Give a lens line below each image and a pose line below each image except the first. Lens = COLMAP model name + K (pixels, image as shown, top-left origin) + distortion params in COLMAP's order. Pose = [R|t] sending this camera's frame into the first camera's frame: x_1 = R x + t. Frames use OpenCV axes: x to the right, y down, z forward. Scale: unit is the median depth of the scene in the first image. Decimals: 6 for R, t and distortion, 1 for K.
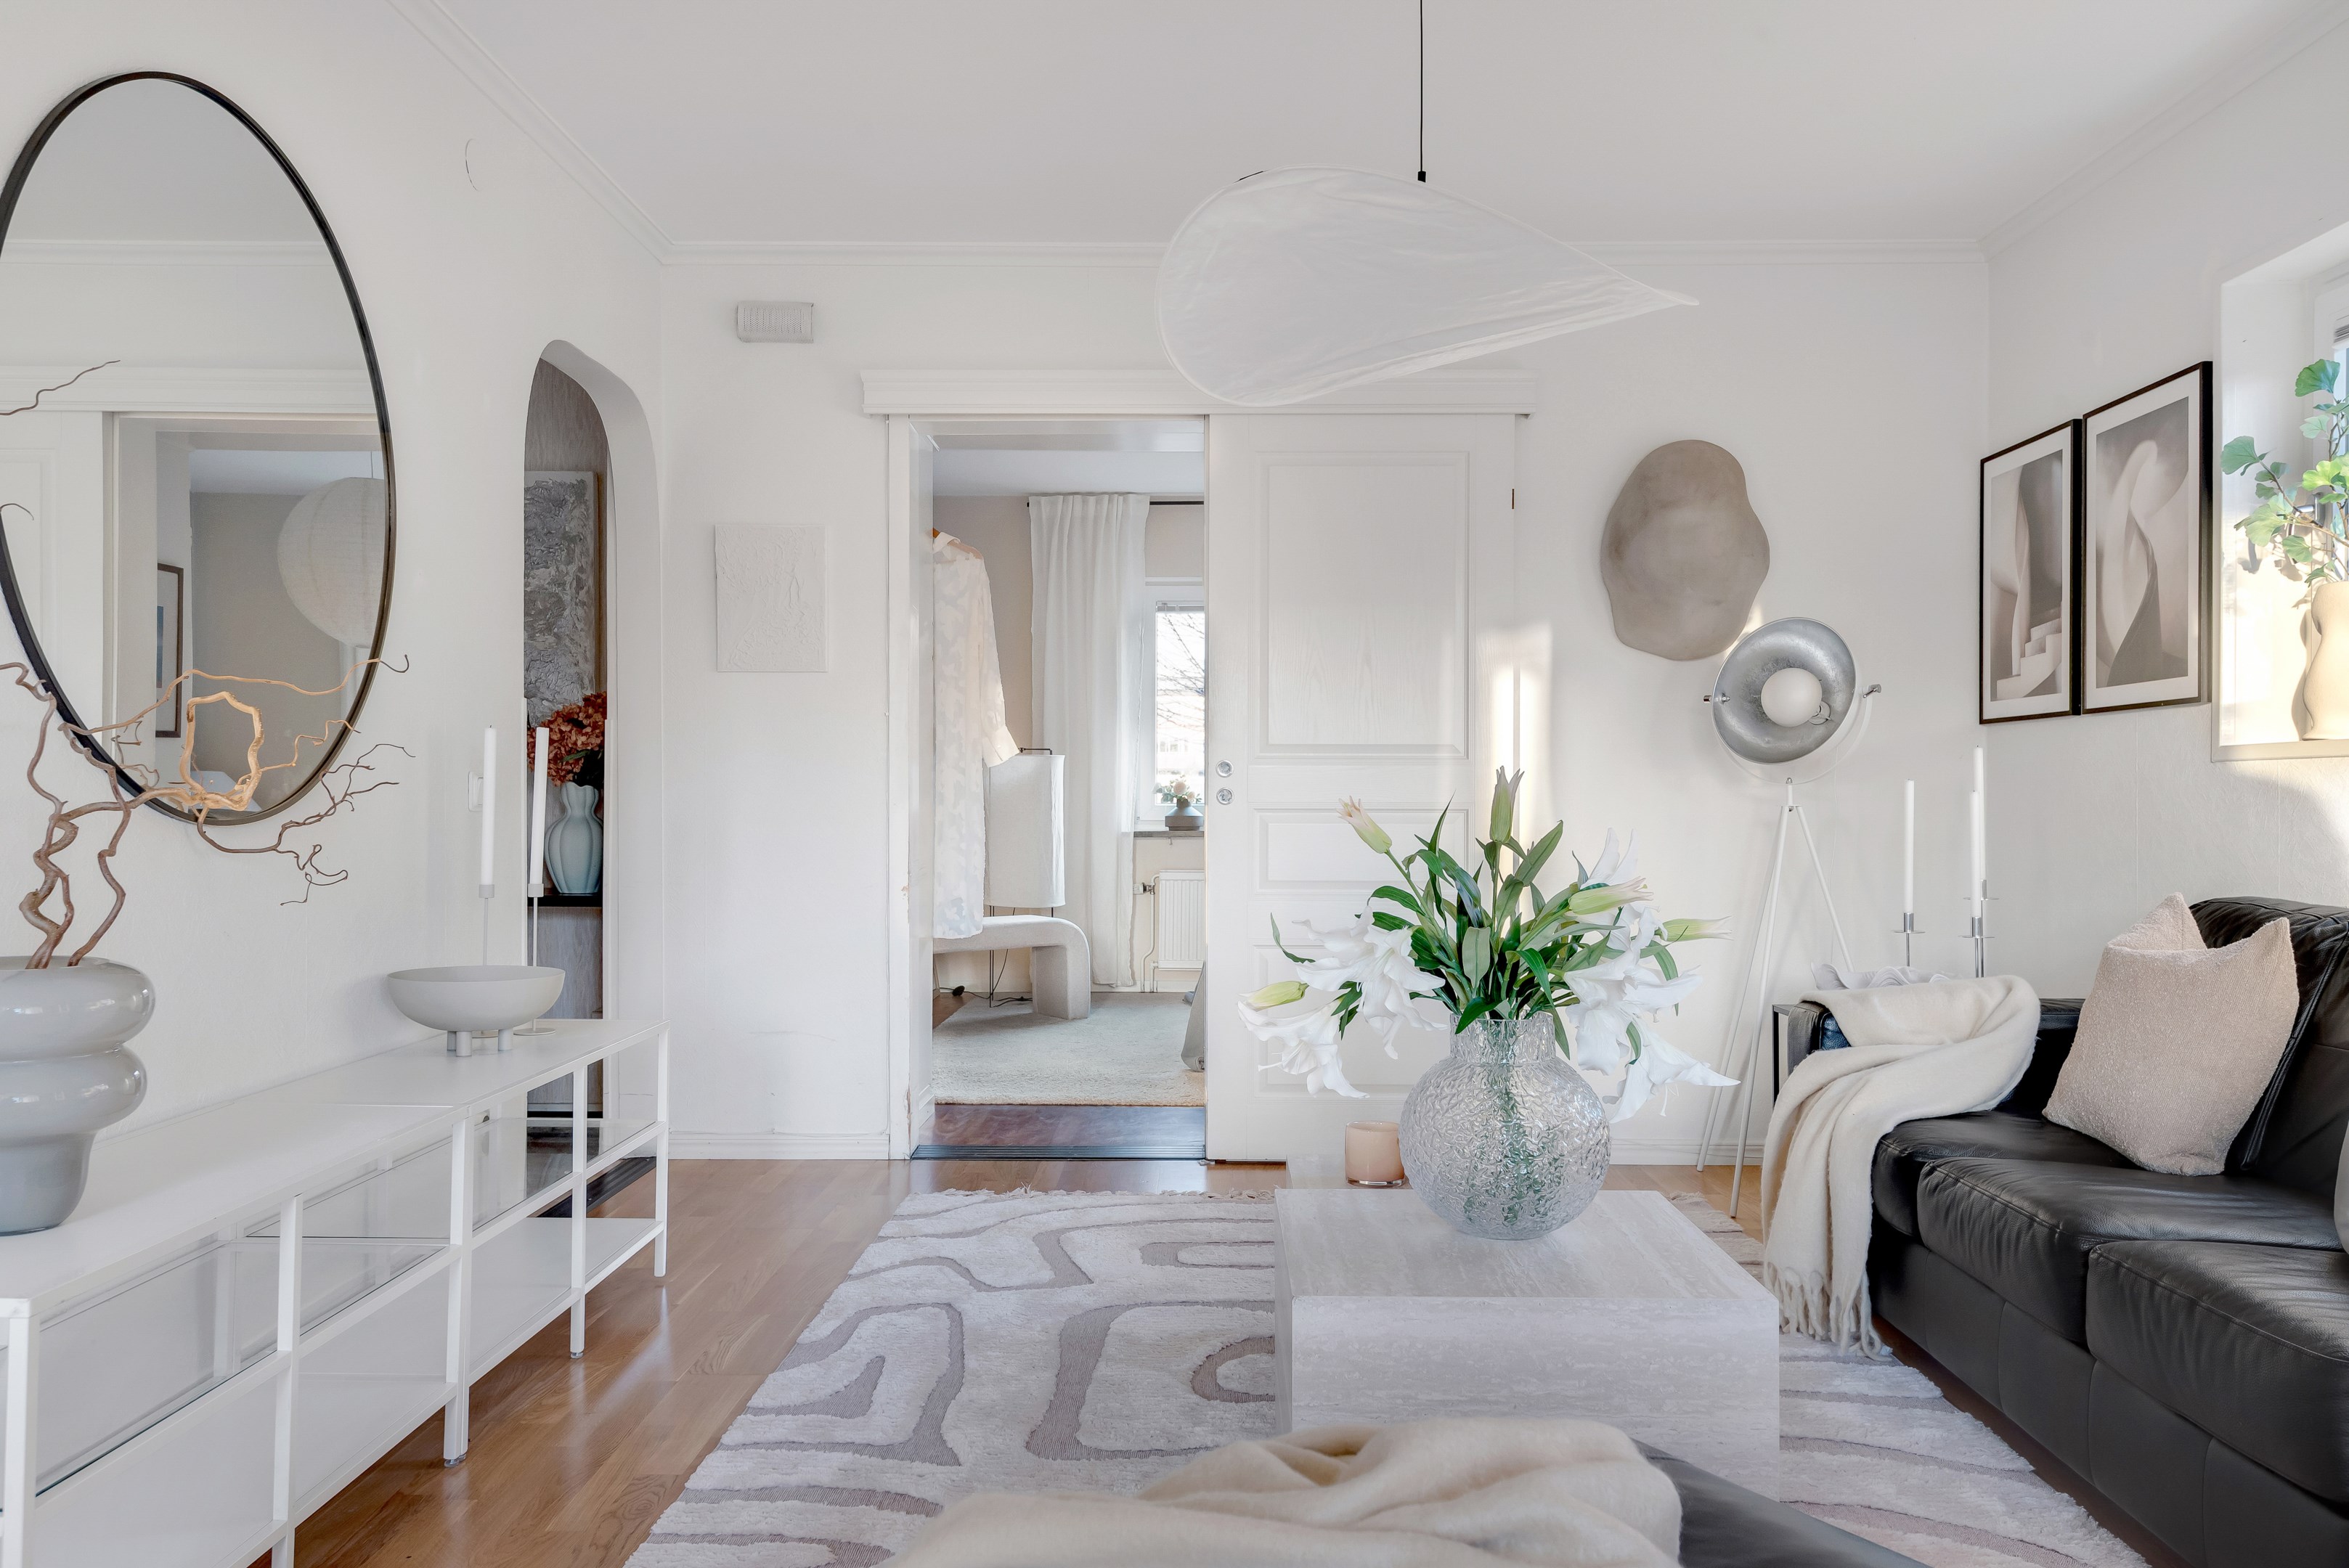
lens RADIAL K [[1773.4, 0, 1174.5], [0, 1773.4, 784.0], [0, 0, 1]] dist [0.010765, -0.000297]
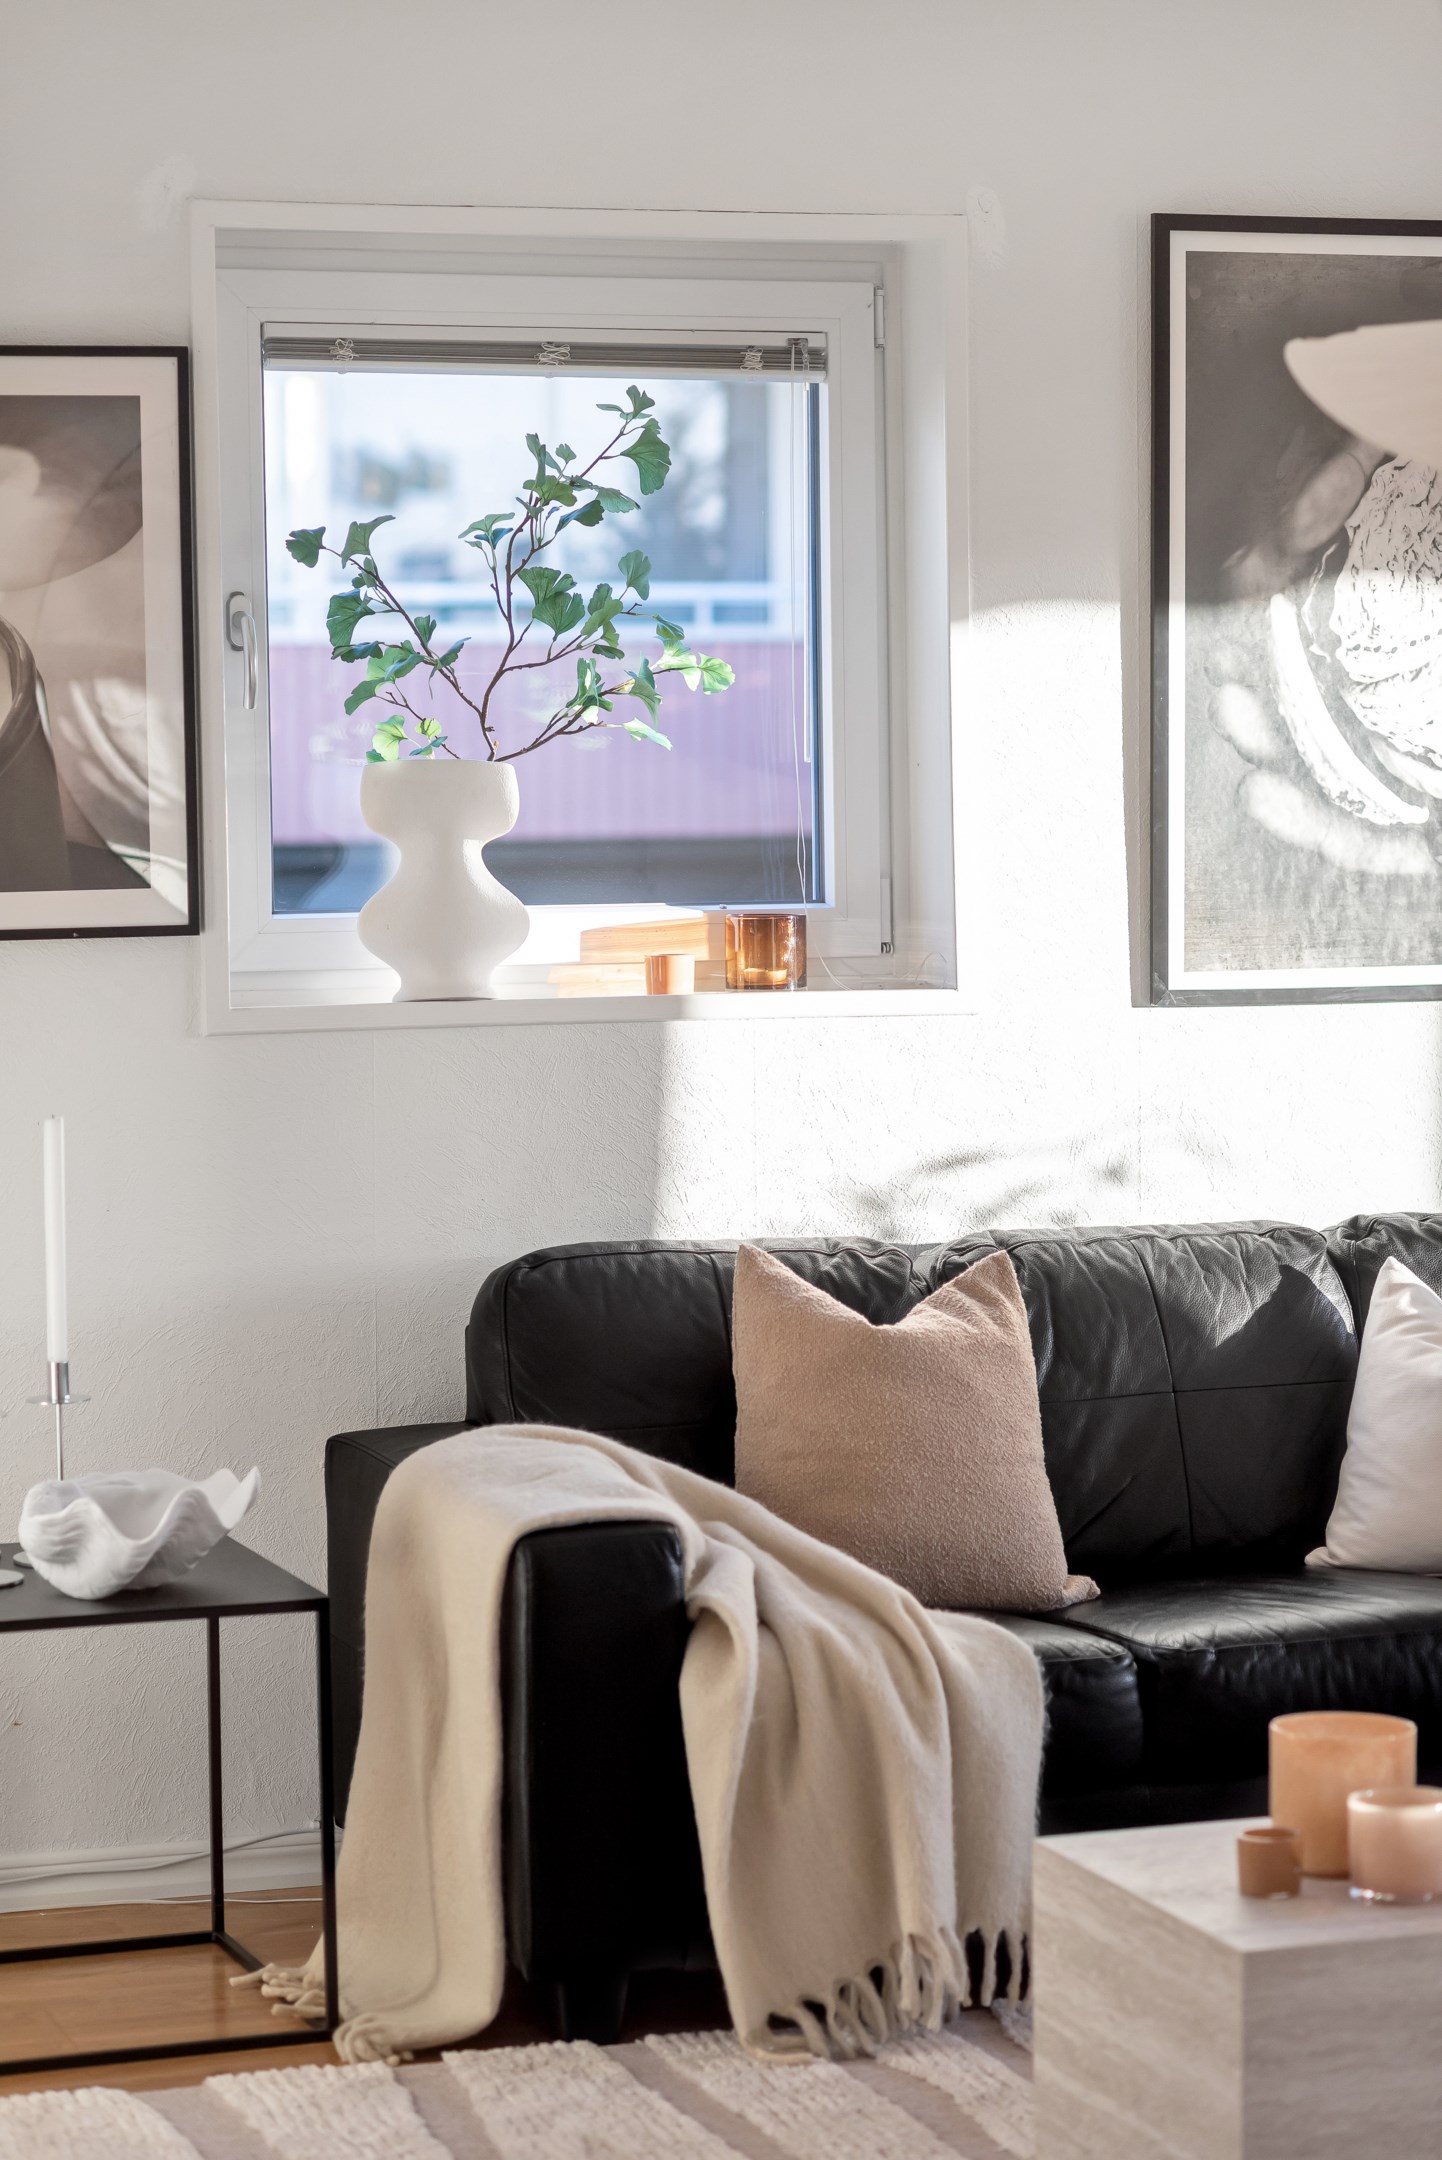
lens RADIAL K [[5123.6, 0, 721.0], [0, 5123.6, 1080.0], [0, 0, 1]] dist [-0.059188, -0.353435]
pose [[-0.341566, -0.072746, 0.937038, -0.933632], [0.001931, 0.996944, 0.078100, -0.113849], [-0.939856, 0.028485, -0.340382, 1.243150]]
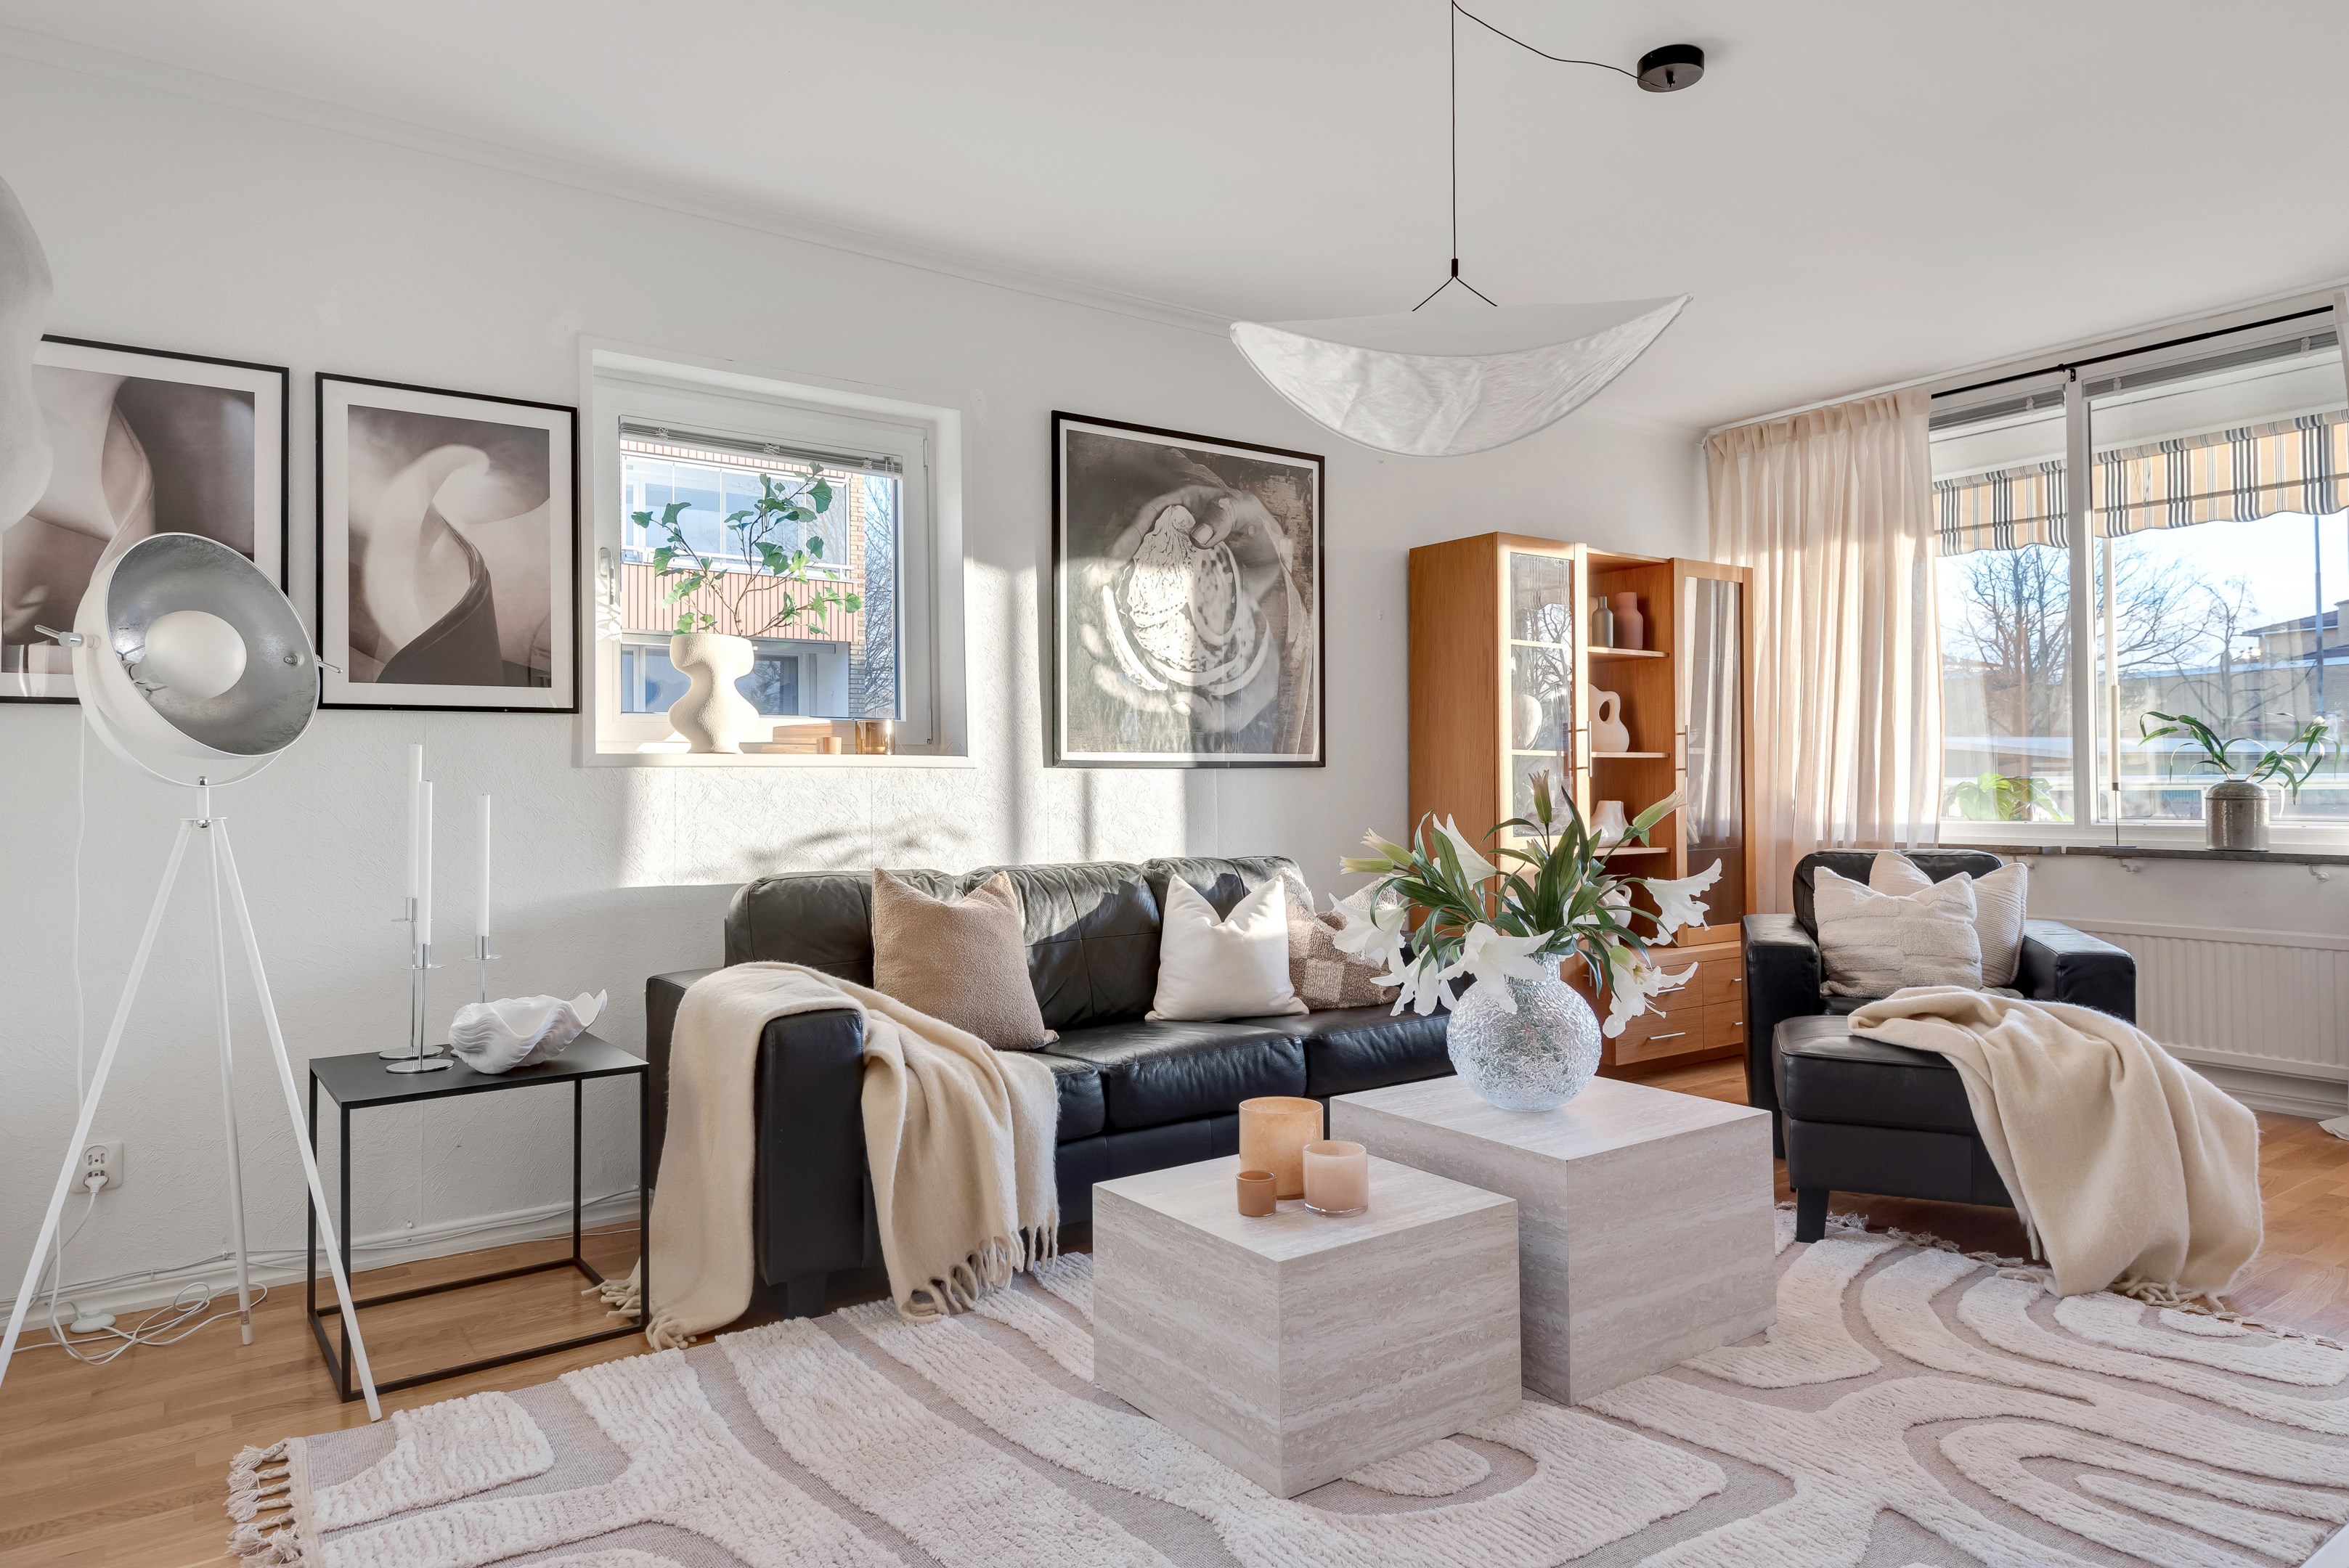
lens RADIAL K [[1397.5, 0, 1190.7], [0, 1397.5, 755.0], [0, 0, 1]] dist [0.037579, -0.038626]
pose [[-0.599306, 0.020794, 0.800250, -0.311651], [0.003175, 0.999716, -0.023599, 0.001739], [-0.800514, -0.011602, -0.599202, 1.073719]]
